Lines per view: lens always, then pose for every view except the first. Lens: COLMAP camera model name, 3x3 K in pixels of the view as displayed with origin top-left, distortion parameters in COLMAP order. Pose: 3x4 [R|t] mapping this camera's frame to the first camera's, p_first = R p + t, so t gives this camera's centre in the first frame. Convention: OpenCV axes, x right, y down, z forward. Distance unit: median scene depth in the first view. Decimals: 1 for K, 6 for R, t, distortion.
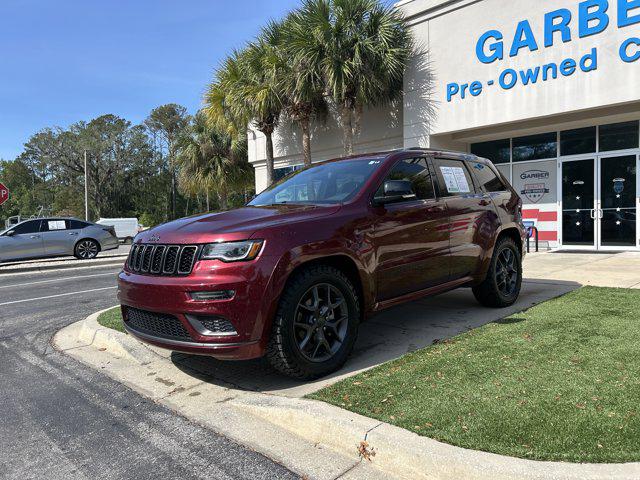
lens RADIAL K [[483.0, 0, 326.3], [0, 483.0, 241.5], [0, 0, 1]] dist [0.043016, -0.041345]
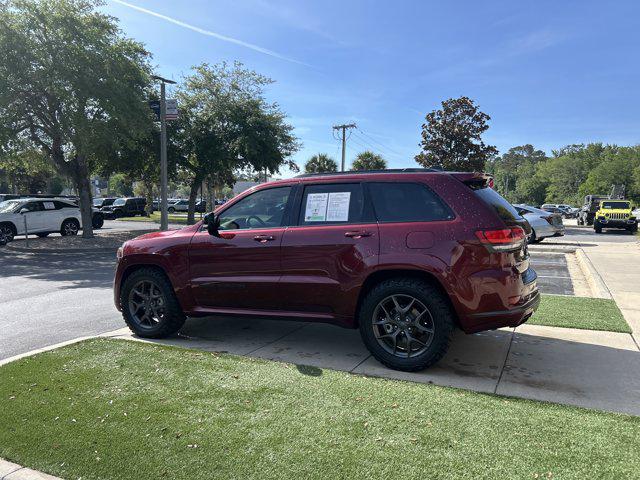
lens RADIAL K [[483.0, 0, 323.0], [0, 483.0, 244.0], [0, 0, 1]] dist [0.043016, -0.041345]
pose [[0.330492, 0.110944, -0.937265, 0.422628], [-0.050724, 0.993720, 0.099740, -0.055365], [0.942445, 0.014579, 0.334044, 0.256782]]
